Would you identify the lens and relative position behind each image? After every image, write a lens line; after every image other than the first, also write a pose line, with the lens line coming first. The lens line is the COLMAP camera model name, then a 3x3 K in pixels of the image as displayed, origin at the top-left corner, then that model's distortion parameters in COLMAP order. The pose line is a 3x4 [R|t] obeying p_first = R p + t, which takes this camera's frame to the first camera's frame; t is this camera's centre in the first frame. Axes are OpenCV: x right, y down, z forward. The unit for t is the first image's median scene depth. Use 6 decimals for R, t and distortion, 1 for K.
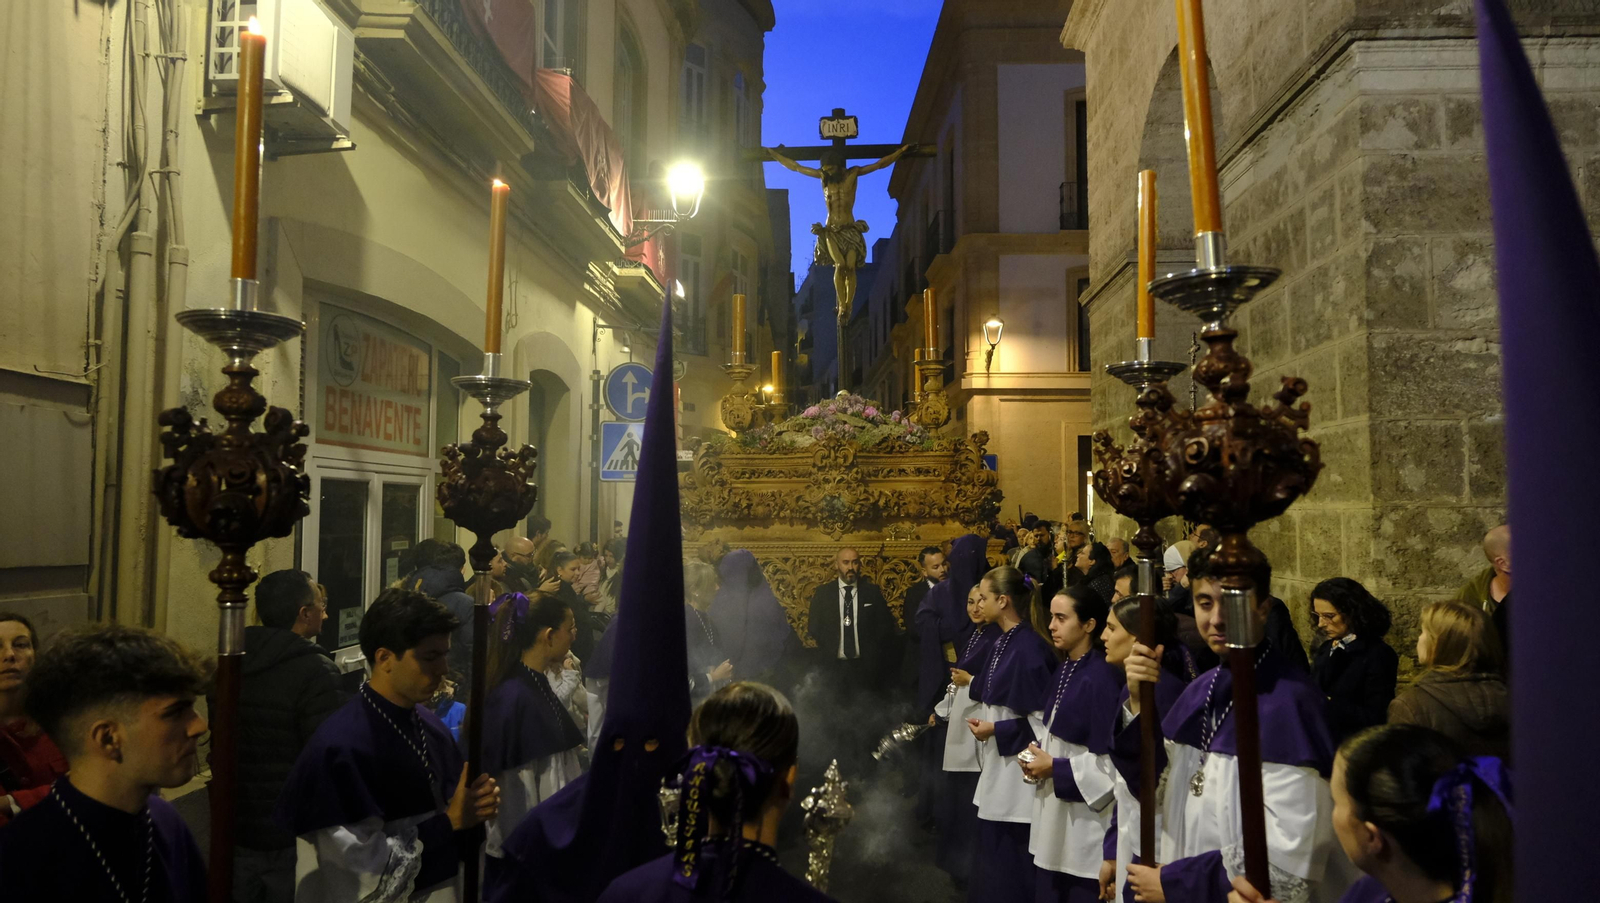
lens RADIAL K [[1081.9, 0, 808.4], [0, 1081.9, 455.3], [0, 0, 1]] dist [-0.017747, 0.008313]
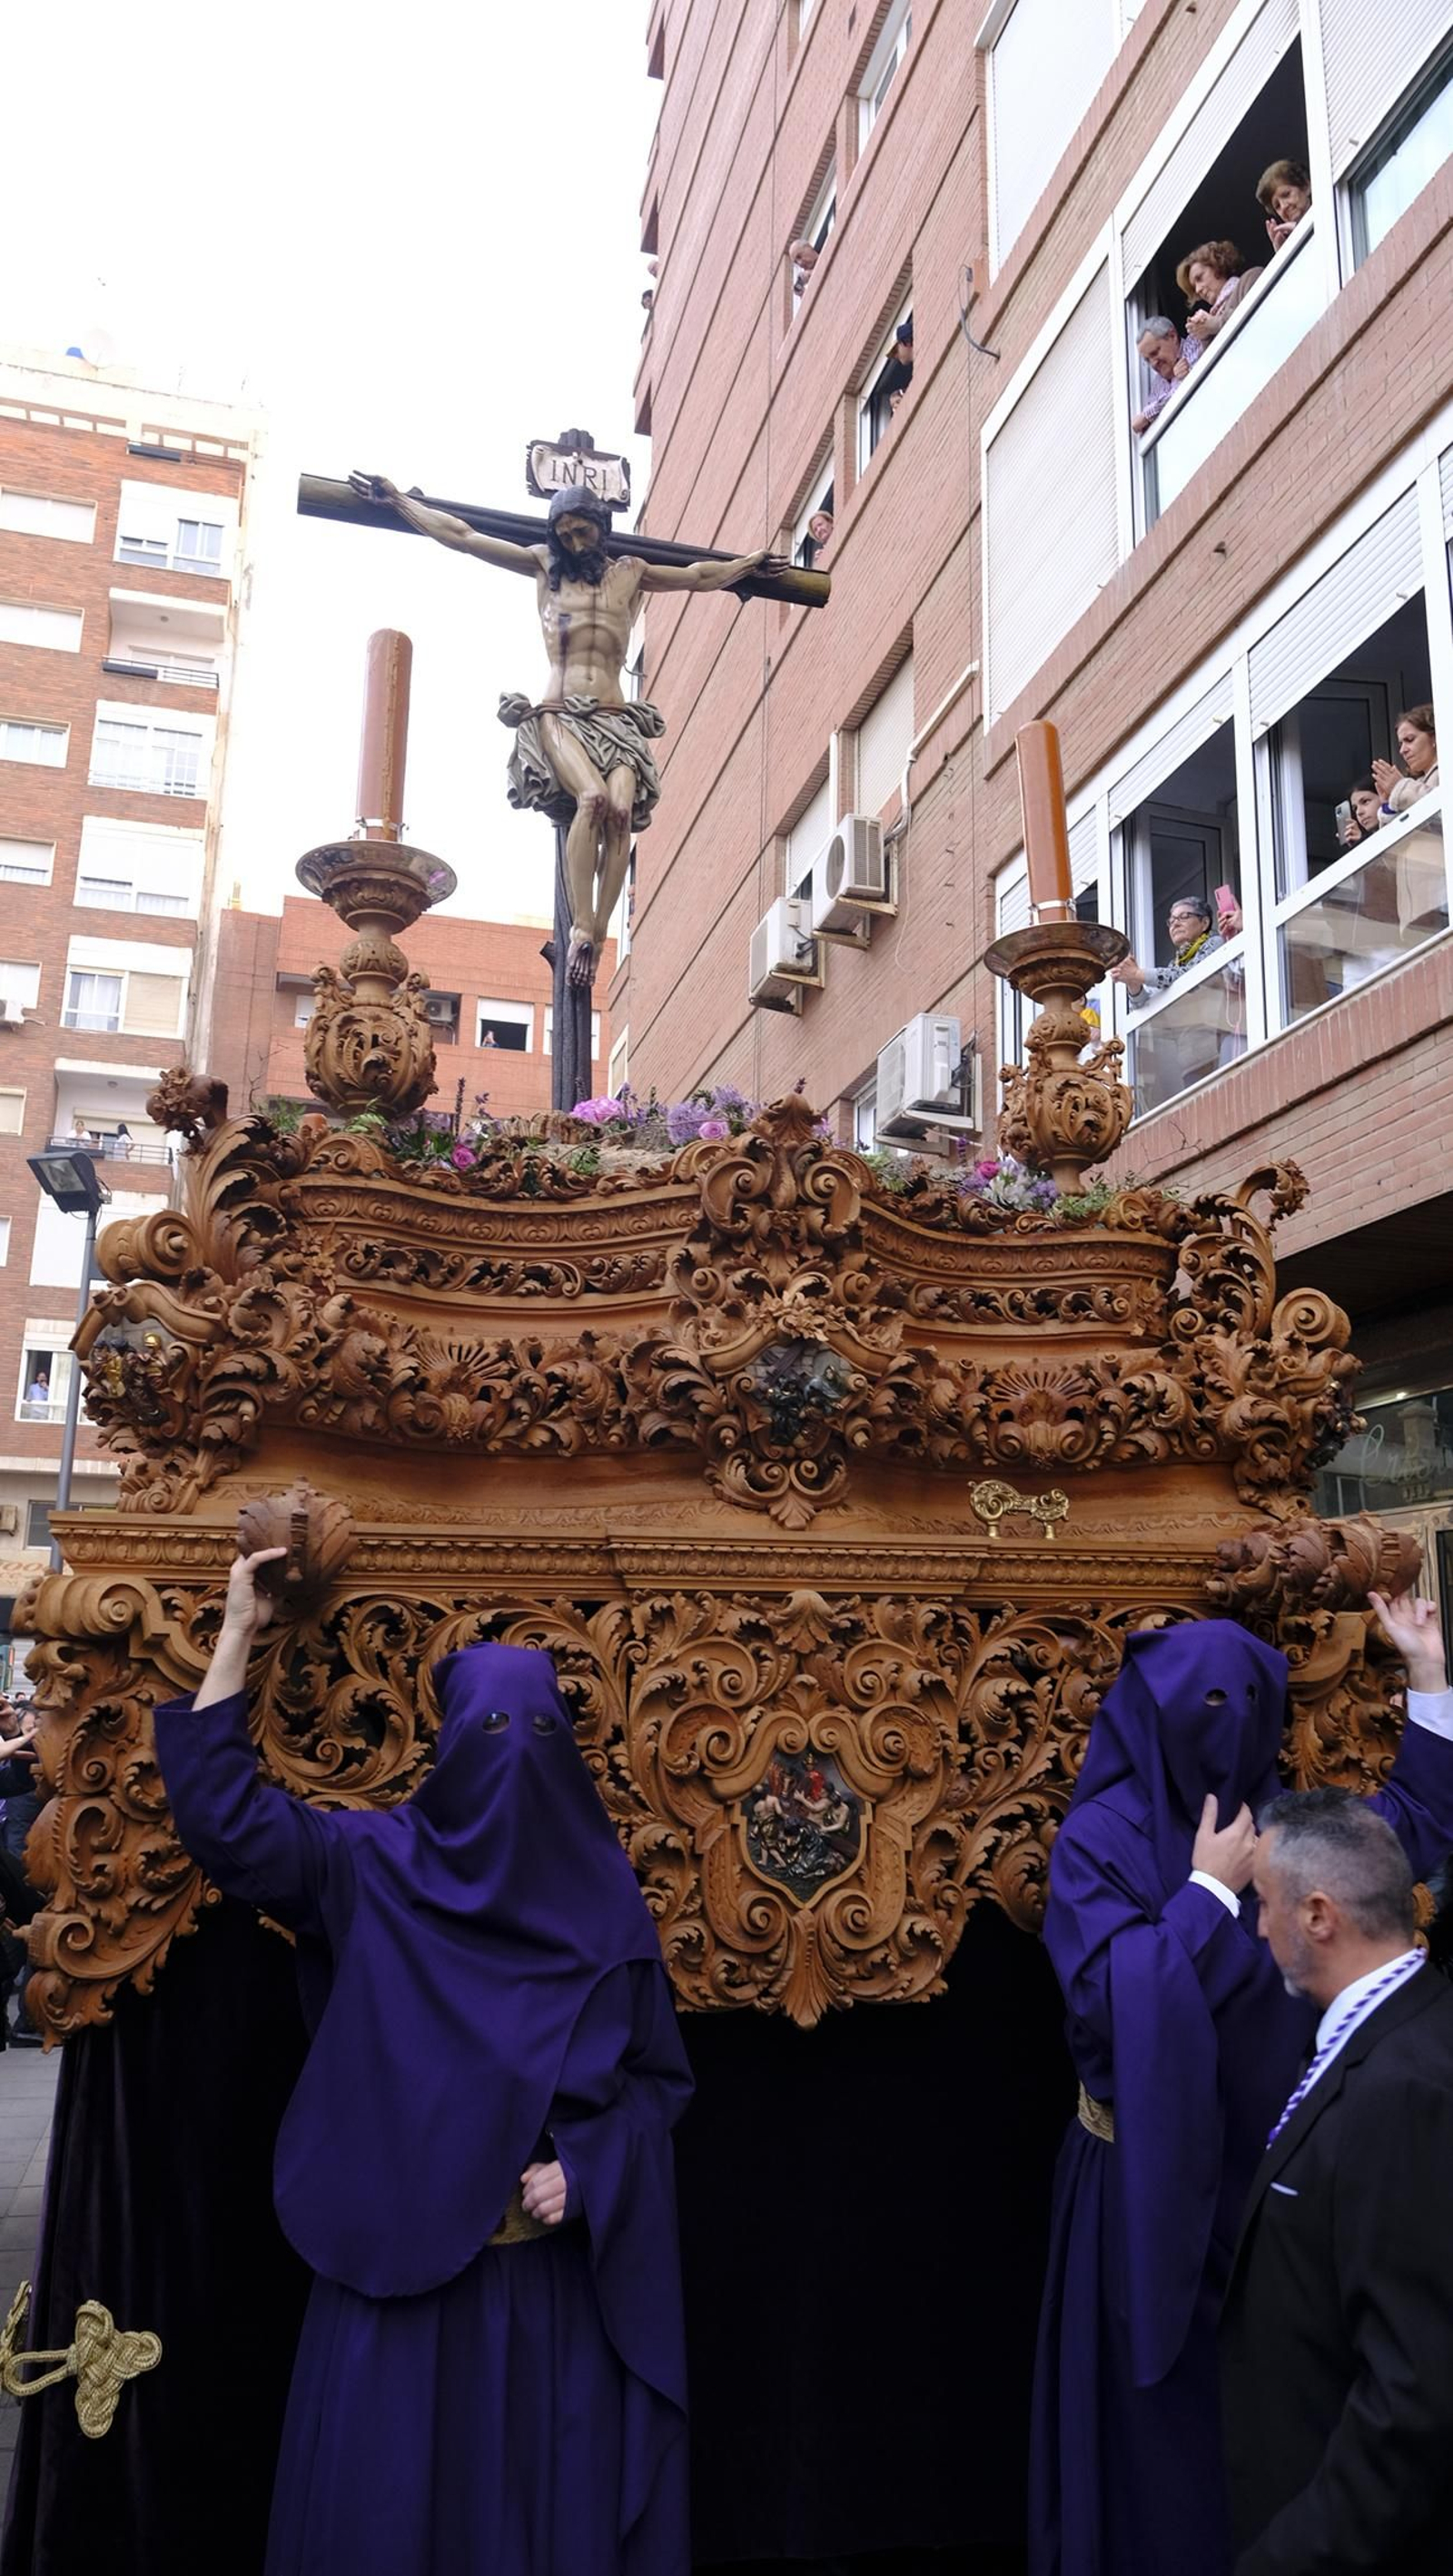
lens RADIAL K [[1742.0, 0, 743.9], [0, 1742.0, 1296.4], [0, 0, 1]] dist [-0.017747, 0.008313]
pose [[0.938958, 0.085677, 0.333193, -0.116130], [-0.024692, 0.982779, -0.183129, 0.095595], [-0.343145, 0.163723, 0.924903, 0.617967]]
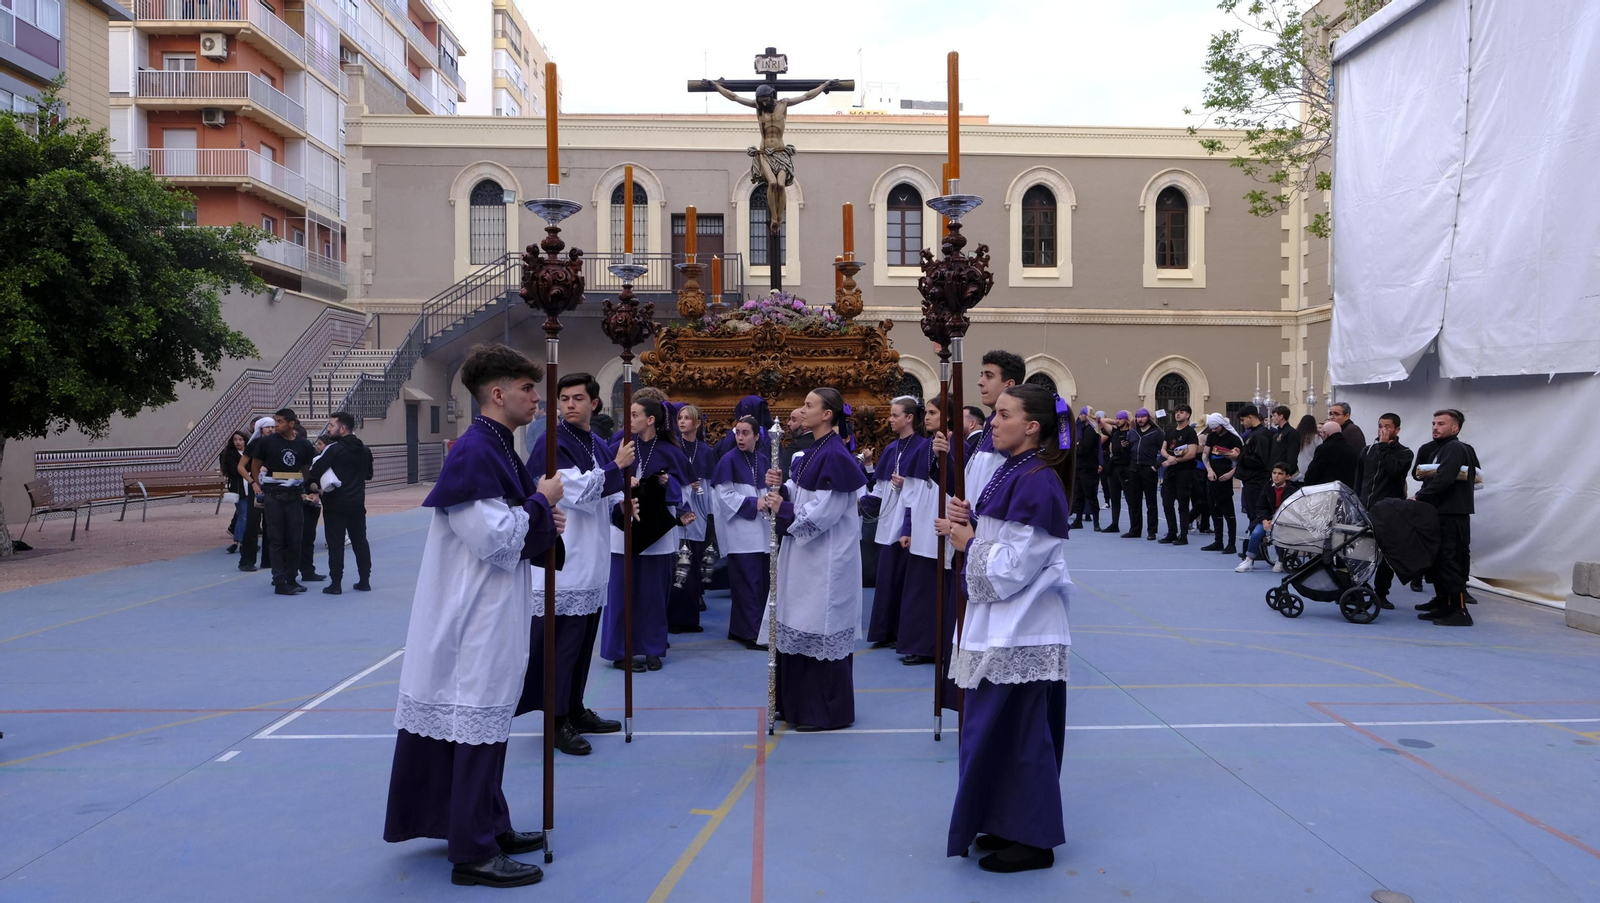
lens RADIAL K [[1081.9, 0, 791.0], [0, 1081.9, 444.2], [0, 0, 1]] dist [-0.017747, 0.008313]
pose [[0.997811, 0.004087, 0.065997, -0.033090], [-0.008350, 0.997887, 0.064442, 0.040963], [-0.065594, -0.064852, 0.995737, -0.245726]]
